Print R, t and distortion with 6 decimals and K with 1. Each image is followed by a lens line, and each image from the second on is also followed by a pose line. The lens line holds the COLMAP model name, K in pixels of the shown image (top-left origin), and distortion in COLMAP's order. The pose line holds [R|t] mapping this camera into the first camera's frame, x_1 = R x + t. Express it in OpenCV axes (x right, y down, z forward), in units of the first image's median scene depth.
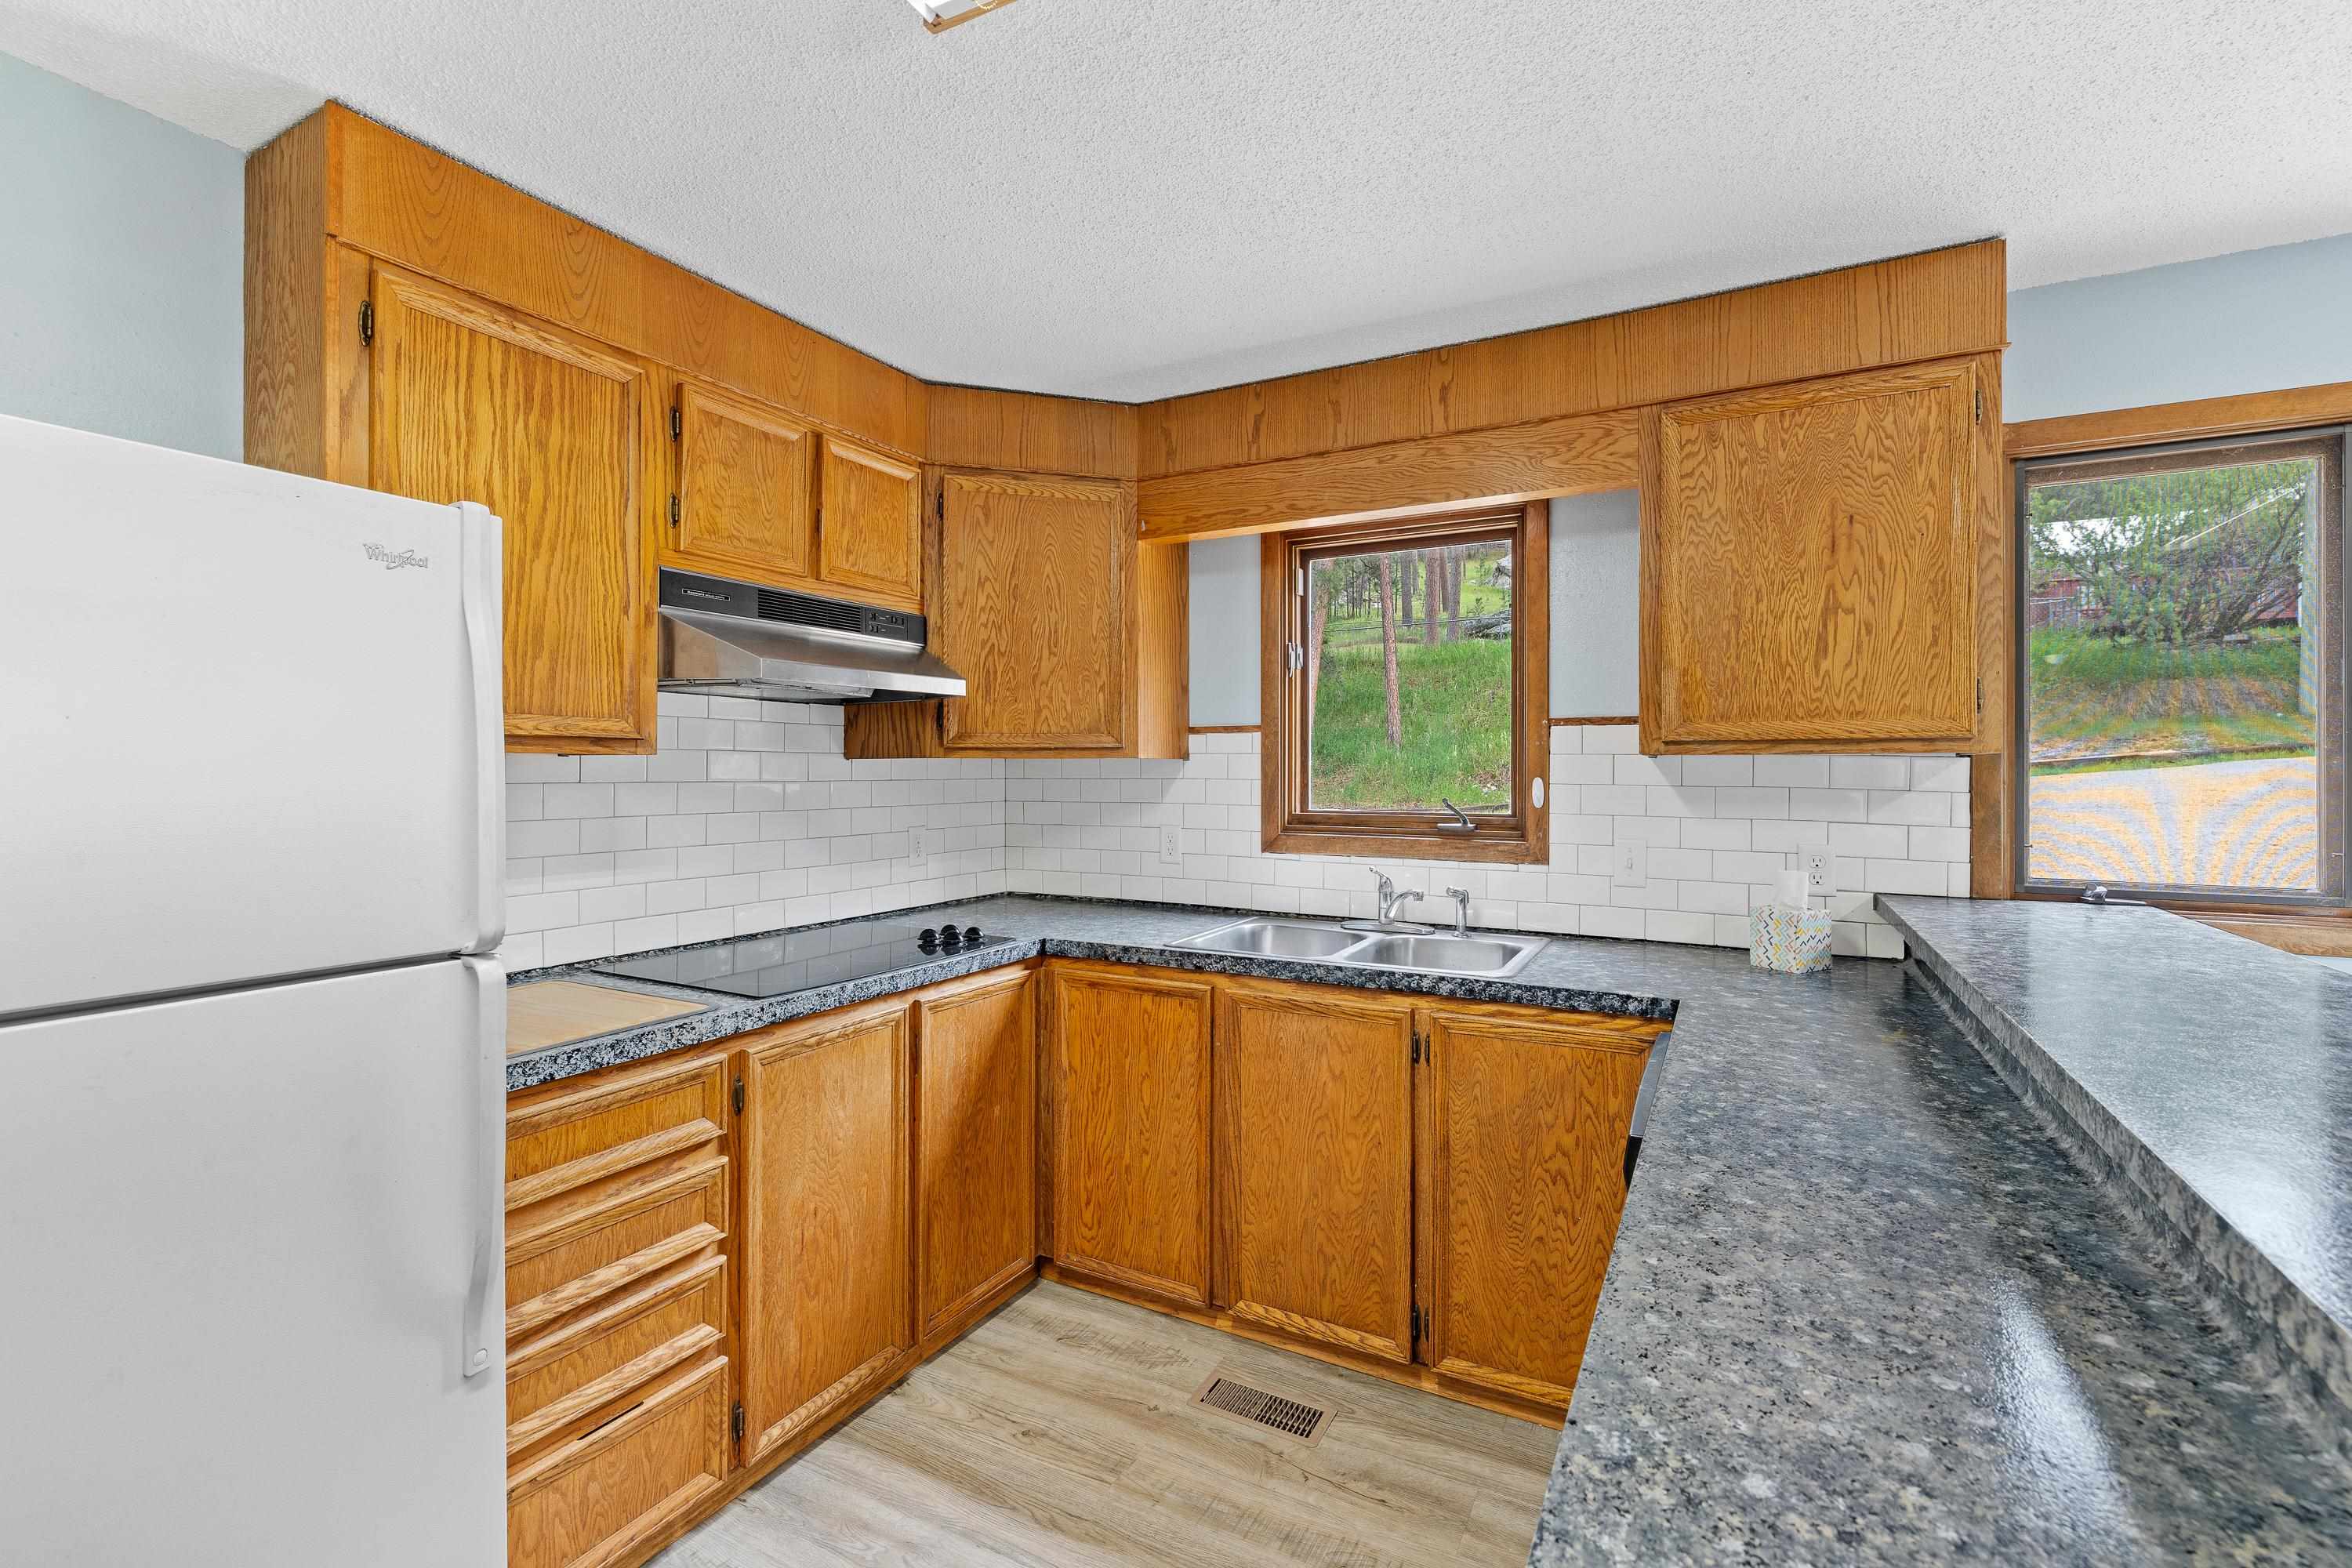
lens RADIAL K [[1028.7, 0, 1190.2], [0, 1028.7, 766.7], [0, 0, 1]] dist [0.002677, 0.000523]
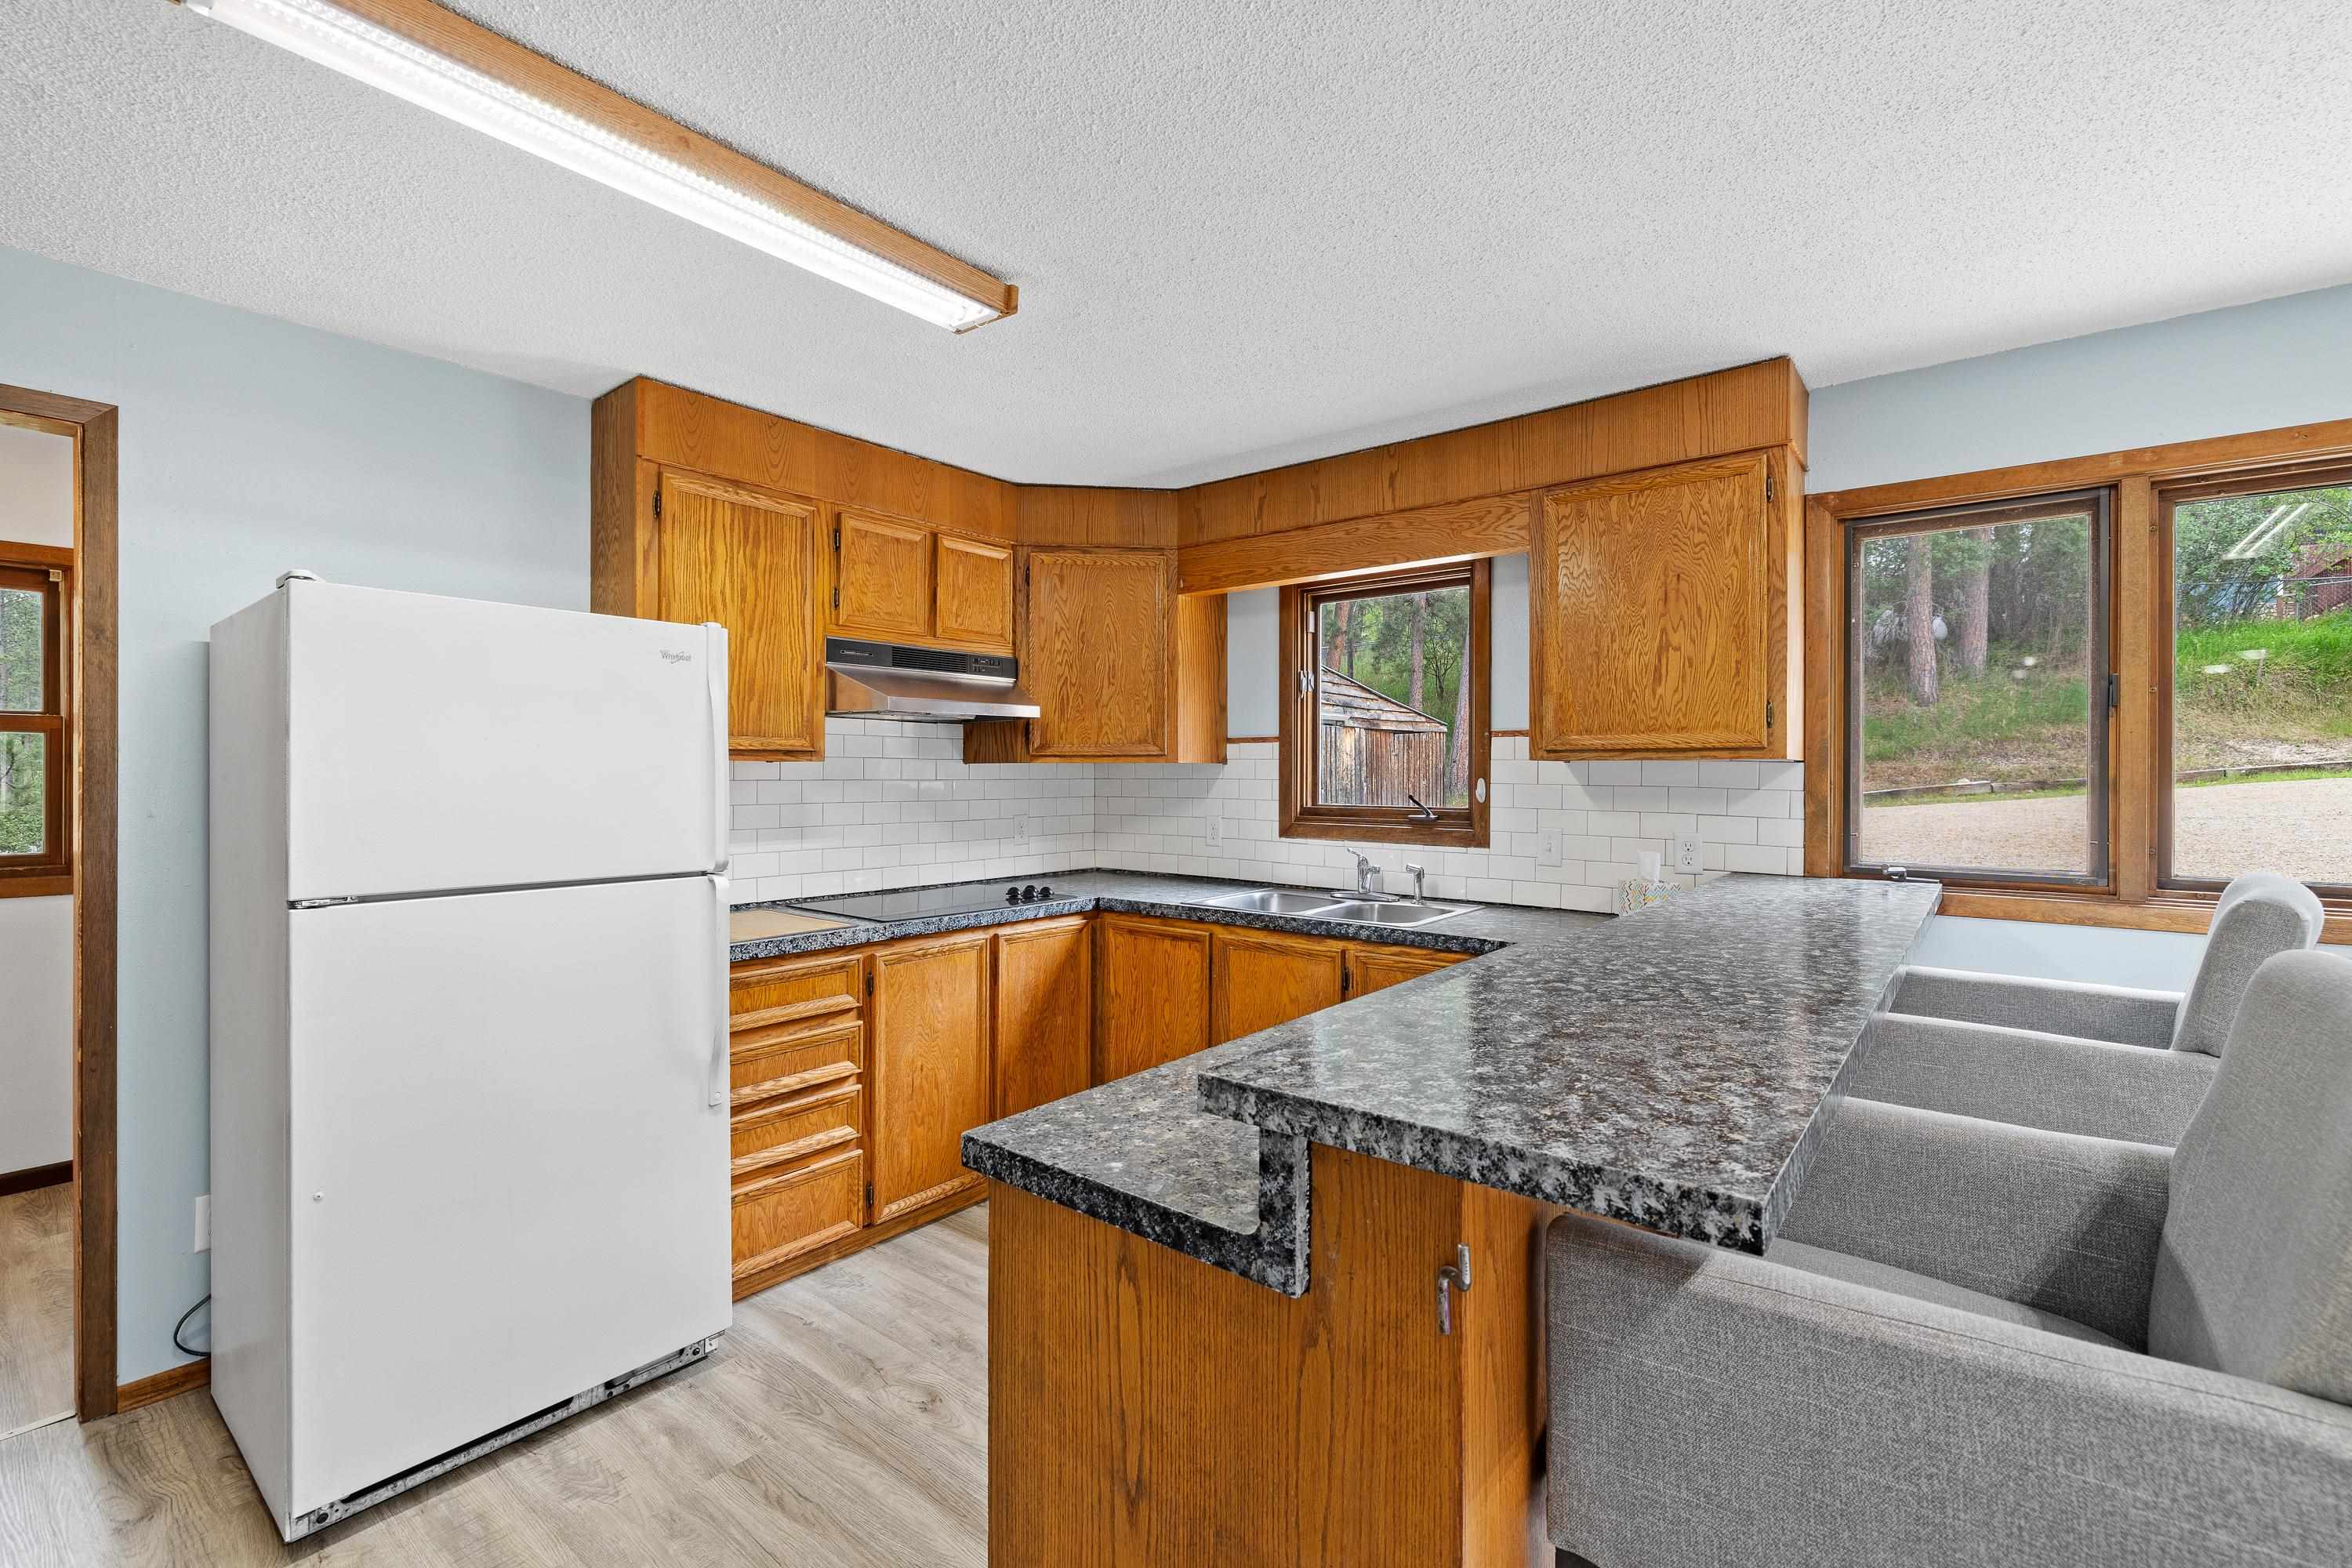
lens RADIAL K [[1028.7, 0, 1185.0], [0, 1028.7, 772.6], [0, 0, 1]] dist [0.002677, 0.000523]
pose [[0.982883, 0.001277, -0.184225, 0.255077], [-0.000667, 0.999994, 0.003373, -0.000474], [0.184229, -0.003193, 0.982878, -0.352040]]
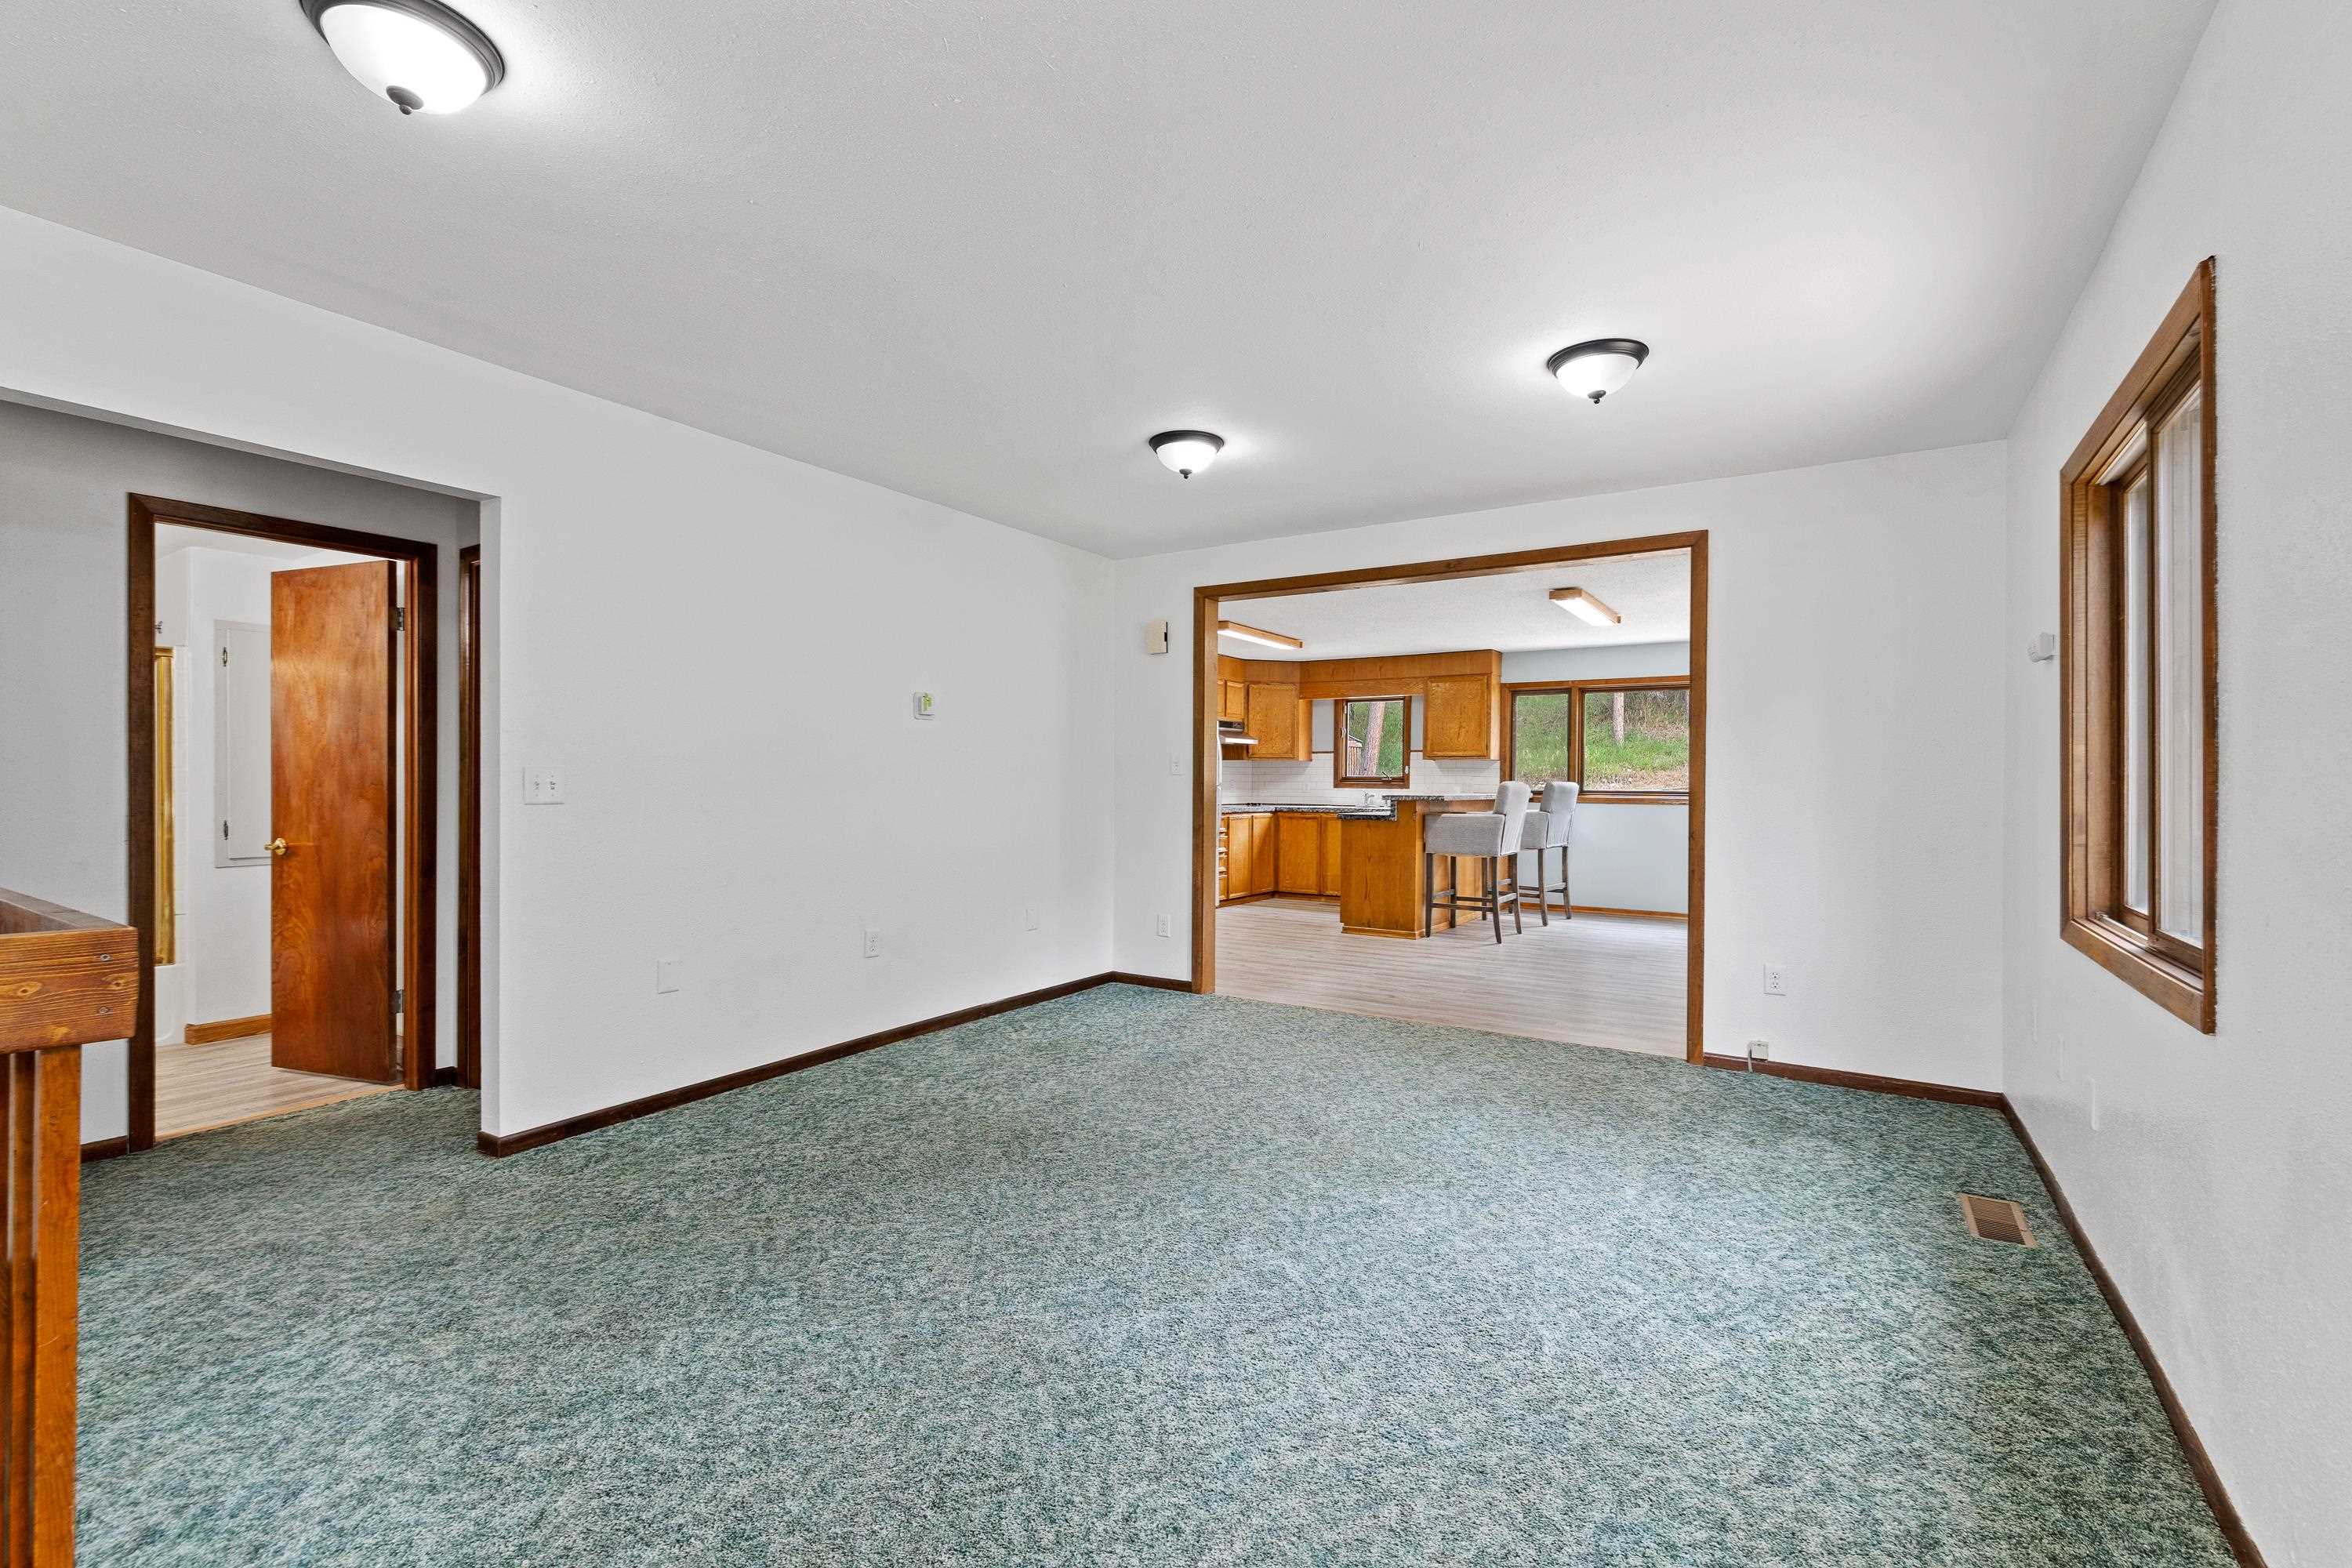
lens RADIAL K [[1028.7, 0, 1182.9], [0, 1028.7, 790.2], [0, 0, 1]] dist [0.002677, 0.000523]
pose [[0.996126, 0.007997, -0.087573, -0.179464], [-0.007158, 0.999925, 0.009895, 0.081816], [0.087646, -0.009230, 0.996109, -3.382881]]
